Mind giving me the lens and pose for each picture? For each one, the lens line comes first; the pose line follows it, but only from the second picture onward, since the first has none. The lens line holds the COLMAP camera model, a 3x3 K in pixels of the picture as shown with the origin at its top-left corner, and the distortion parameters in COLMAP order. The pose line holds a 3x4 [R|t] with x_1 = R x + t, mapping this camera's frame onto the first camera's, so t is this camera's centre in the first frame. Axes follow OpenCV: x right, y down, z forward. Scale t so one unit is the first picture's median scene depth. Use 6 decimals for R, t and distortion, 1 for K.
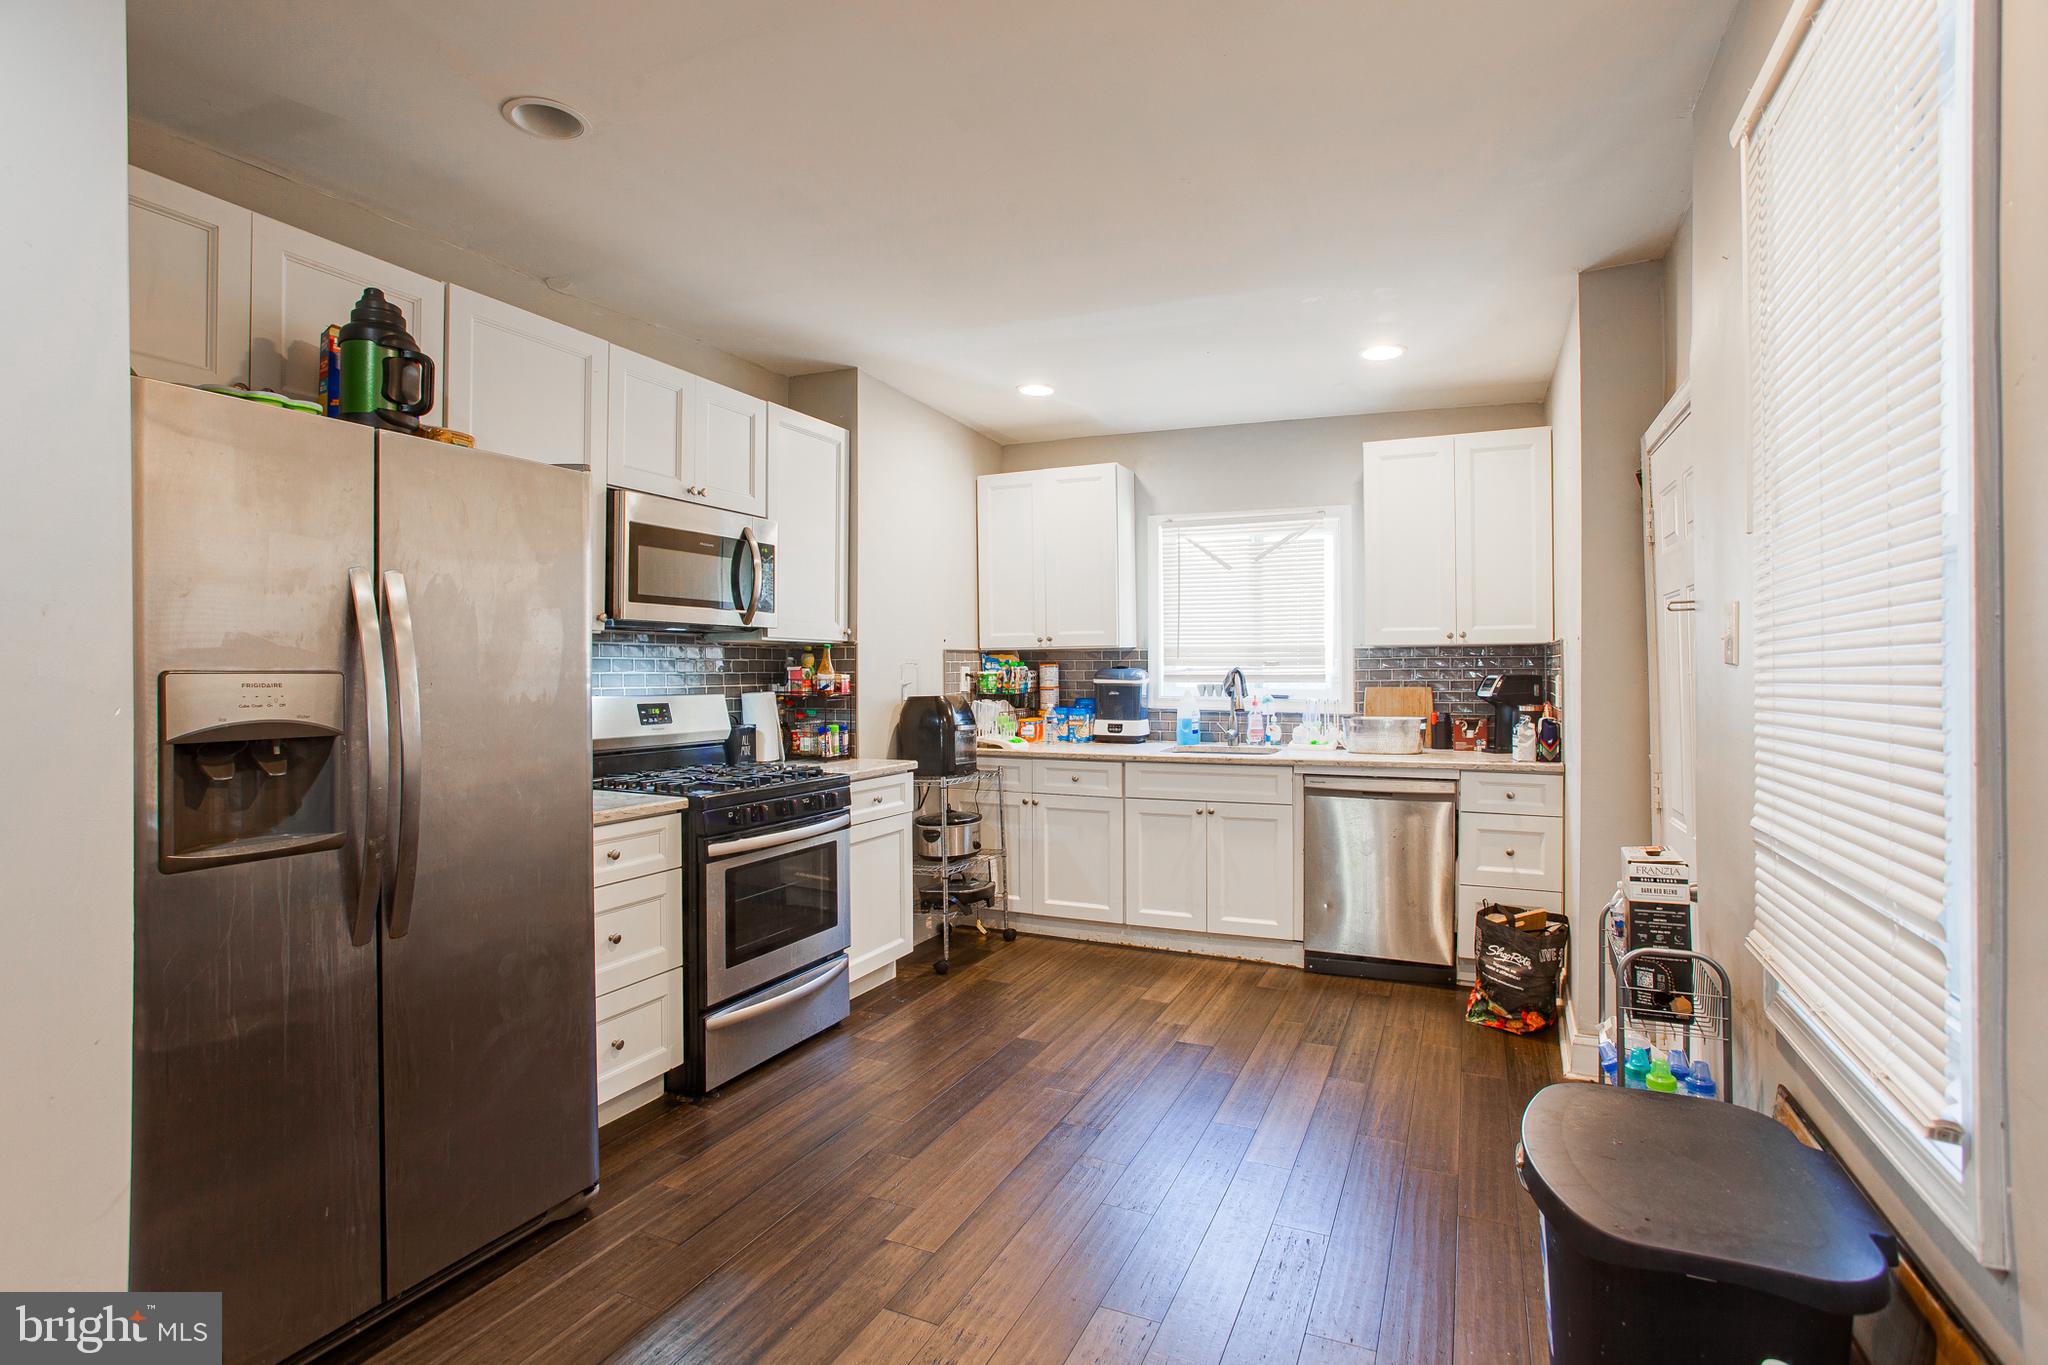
lens RADIAL K [[987.5, 0, 1013.9], [0, 987.5, 677.4], [0, 0, 1]] dist [-0.059414, 0.000491]
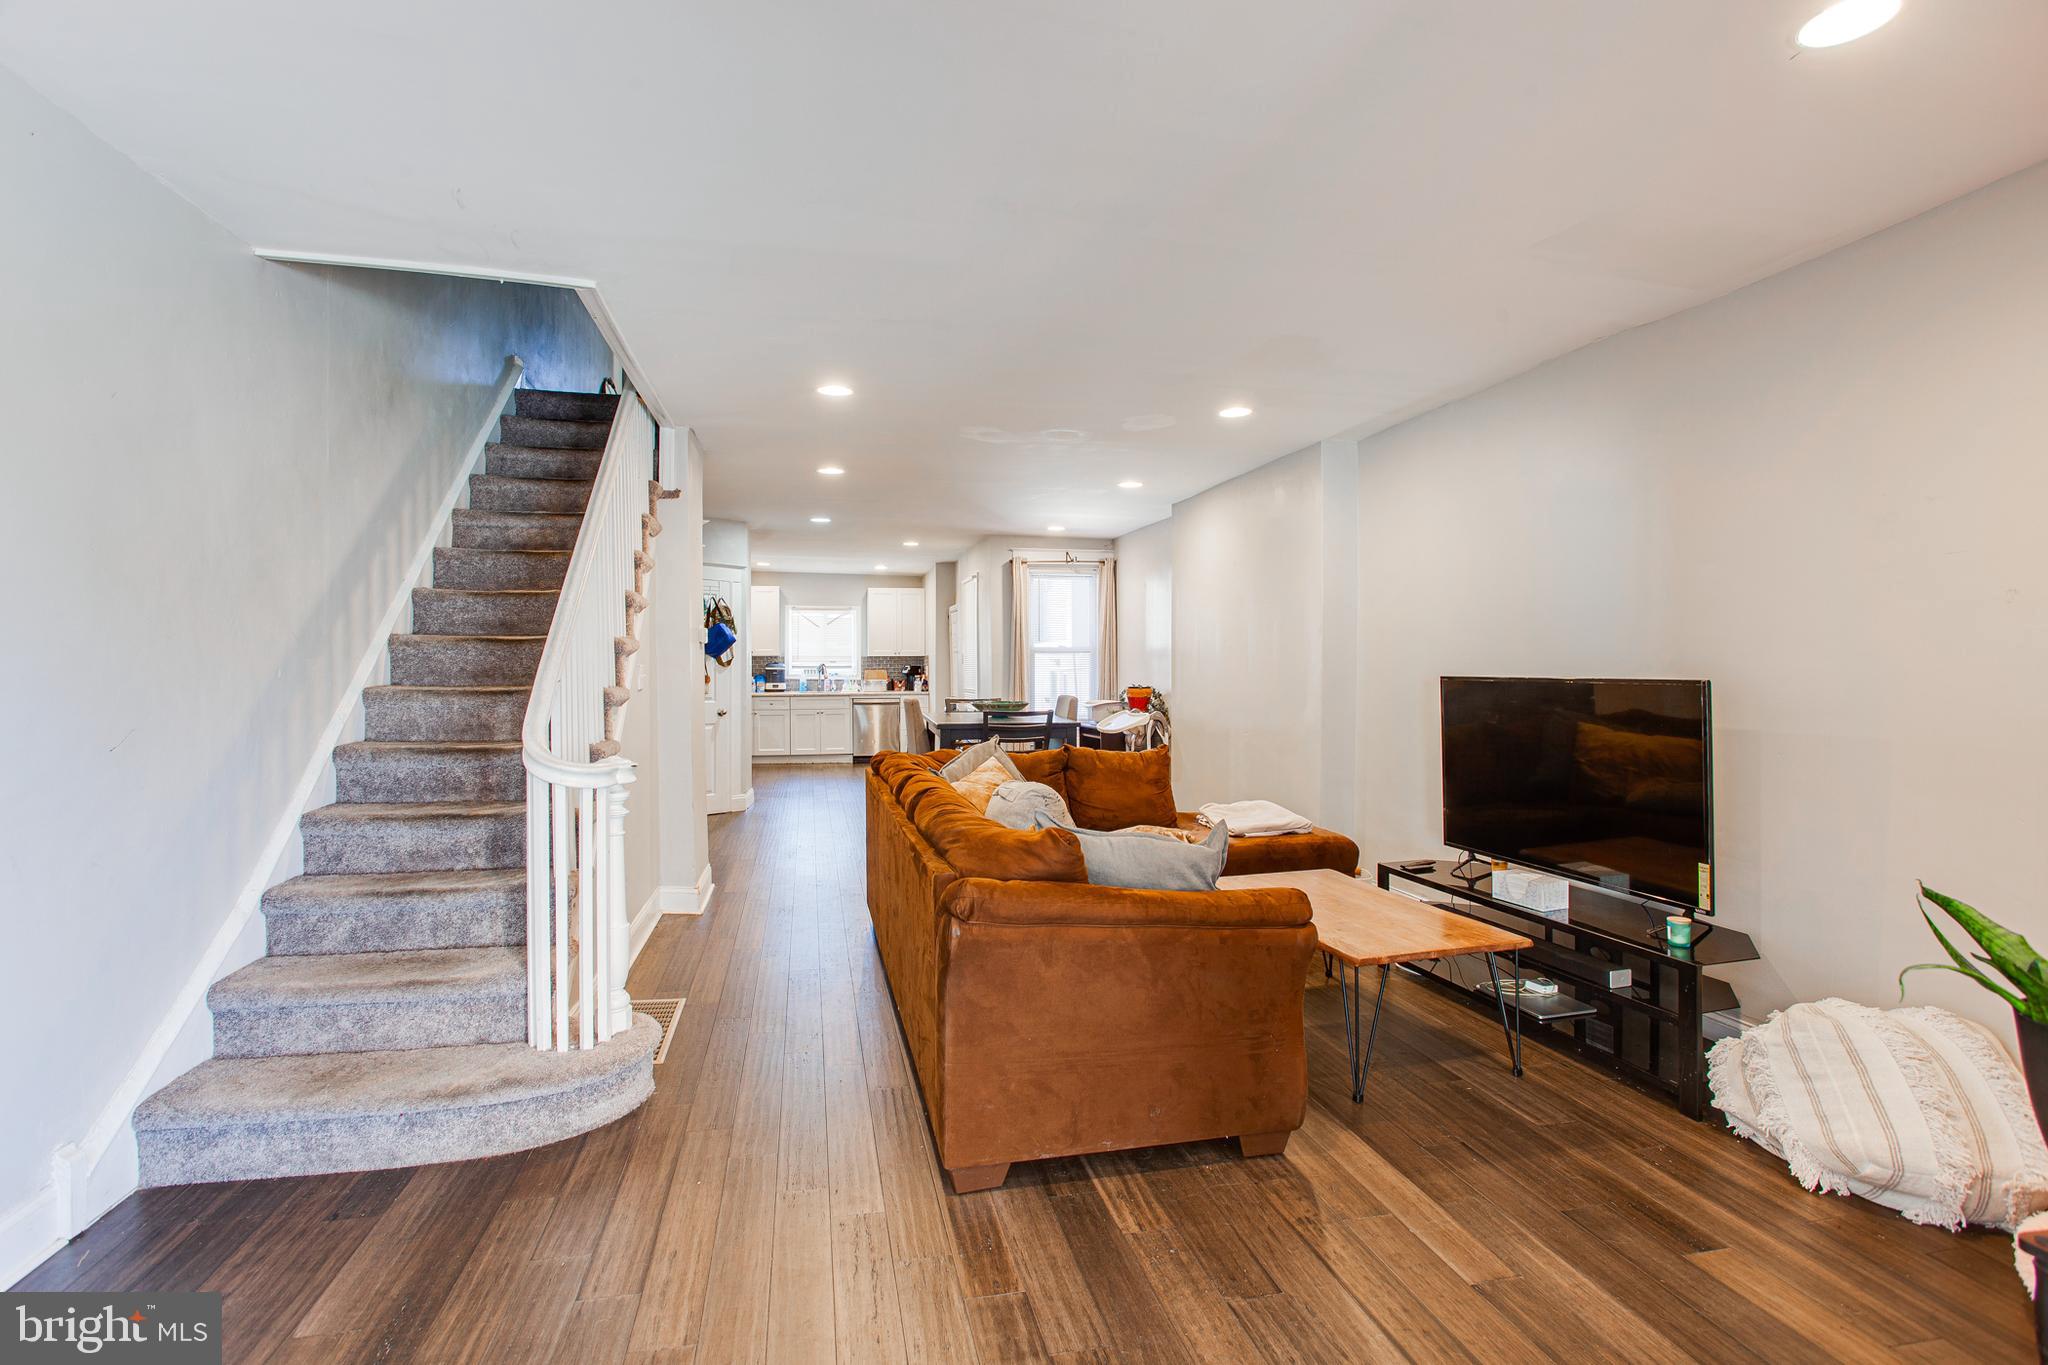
lens RADIAL K [[987.5, 0, 1013.9], [0, 987.5, 677.4], [0, 0, 1]] dist [-0.059414, 0.000491]
pose [[0.800325, -0.008074, 0.599512, -1.096583], [0.001719, 0.999936, 0.011172, -0.000107], [-0.599564, -0.007910, 0.800288, -1.684338]]
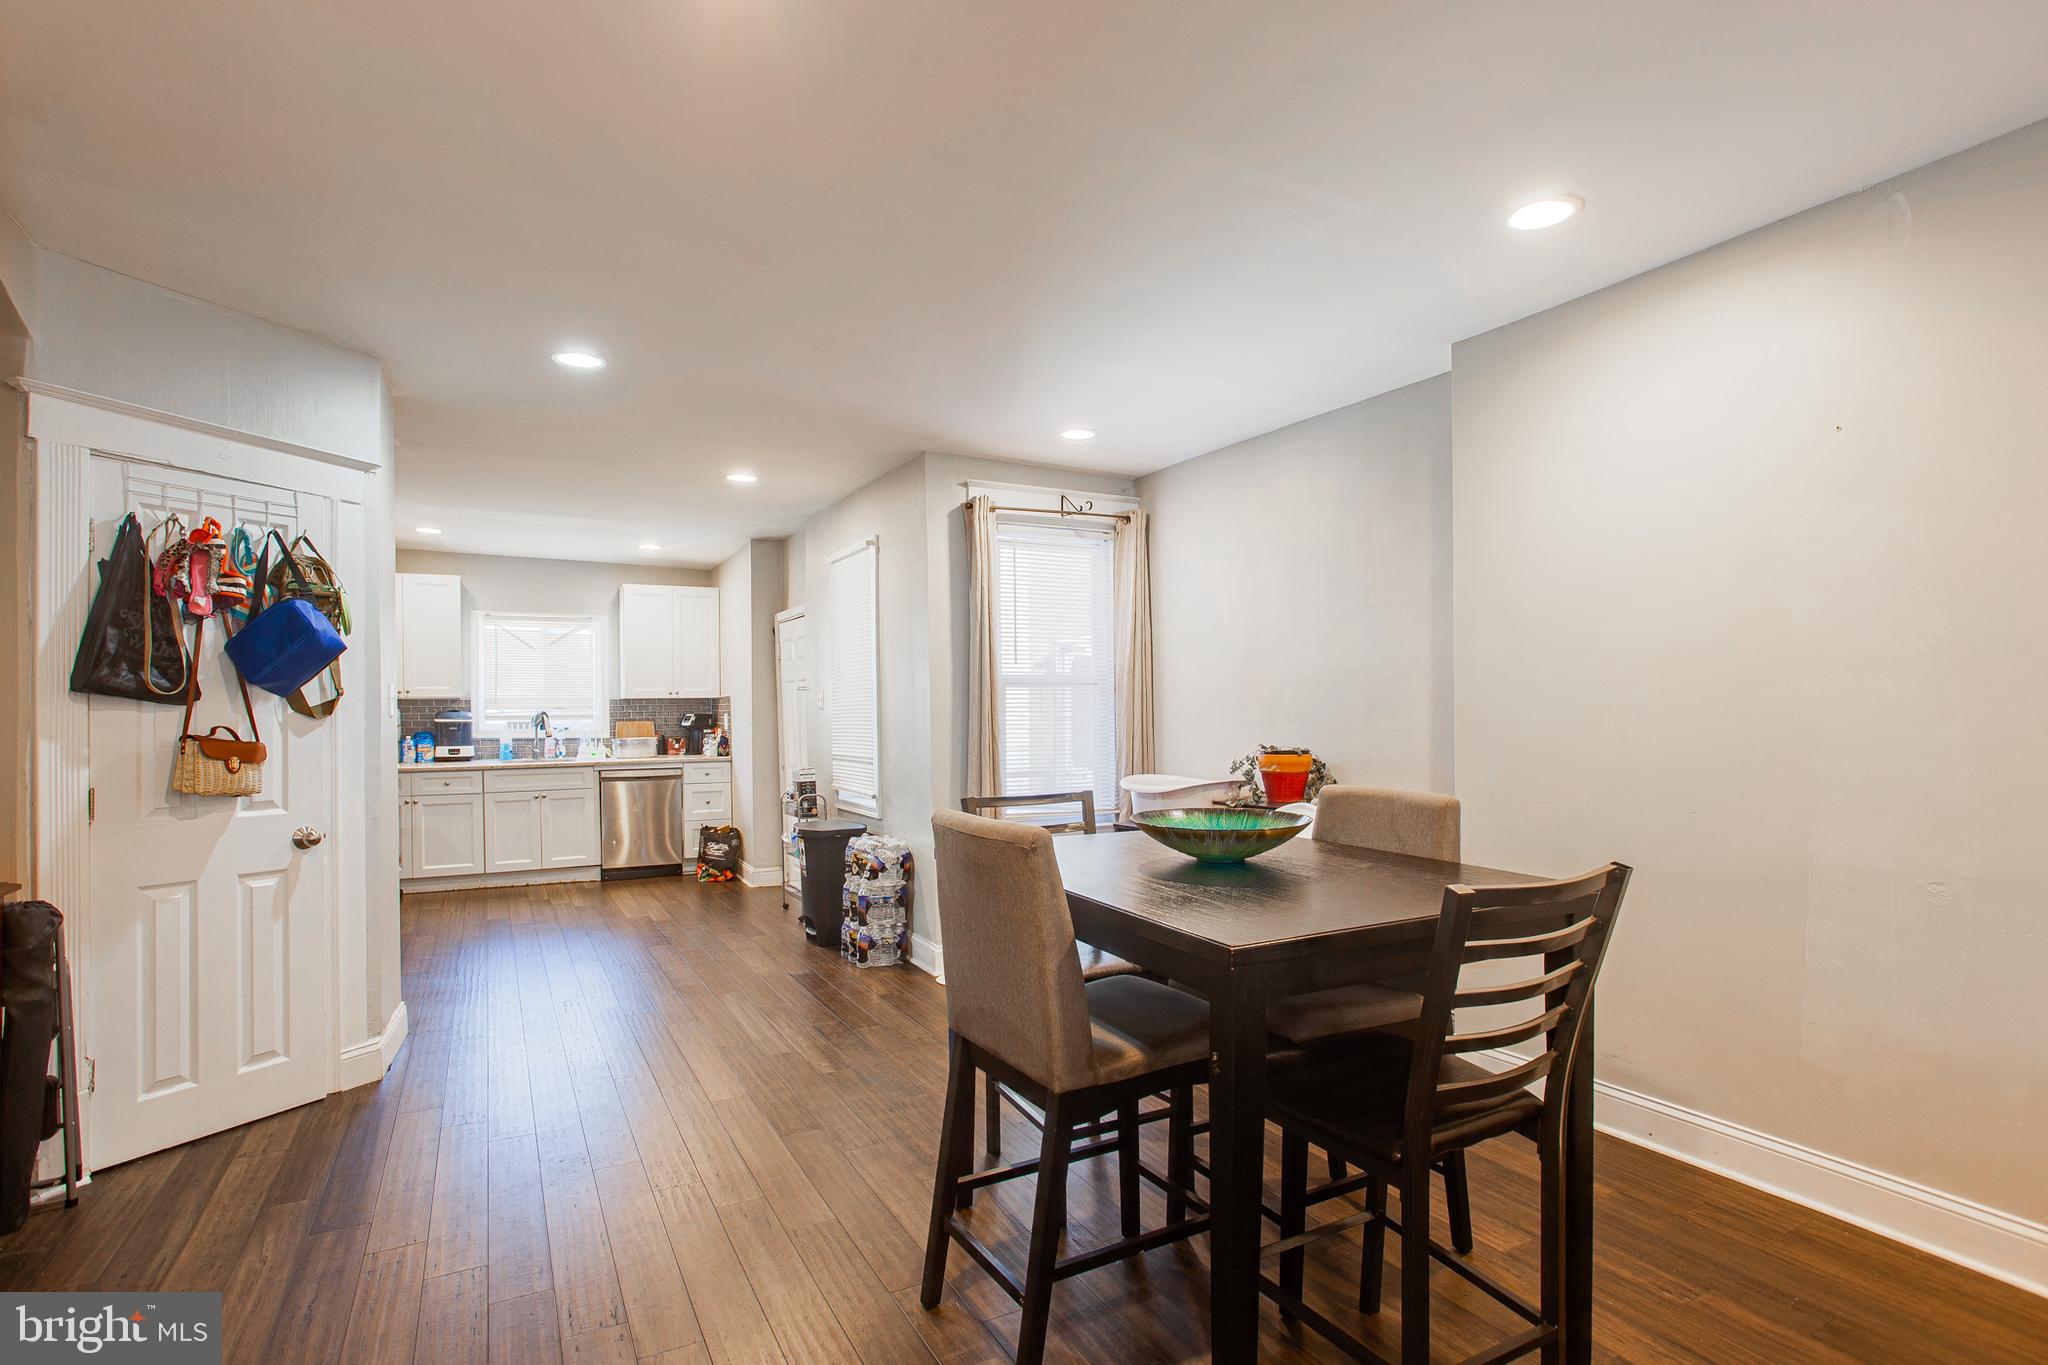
lens RADIAL K [[1013.4, 0, 1001.7], [0, 1013.4, 715.9], [0, 0, 1]] dist [-0.025509, 0.000193]
pose [[0.615166, -0.009128, 0.788345, -0.675696], [0.009936, 0.999943, 0.003825, -0.000418], [-0.788335, 0.005480, 0.615221, -0.682526]]
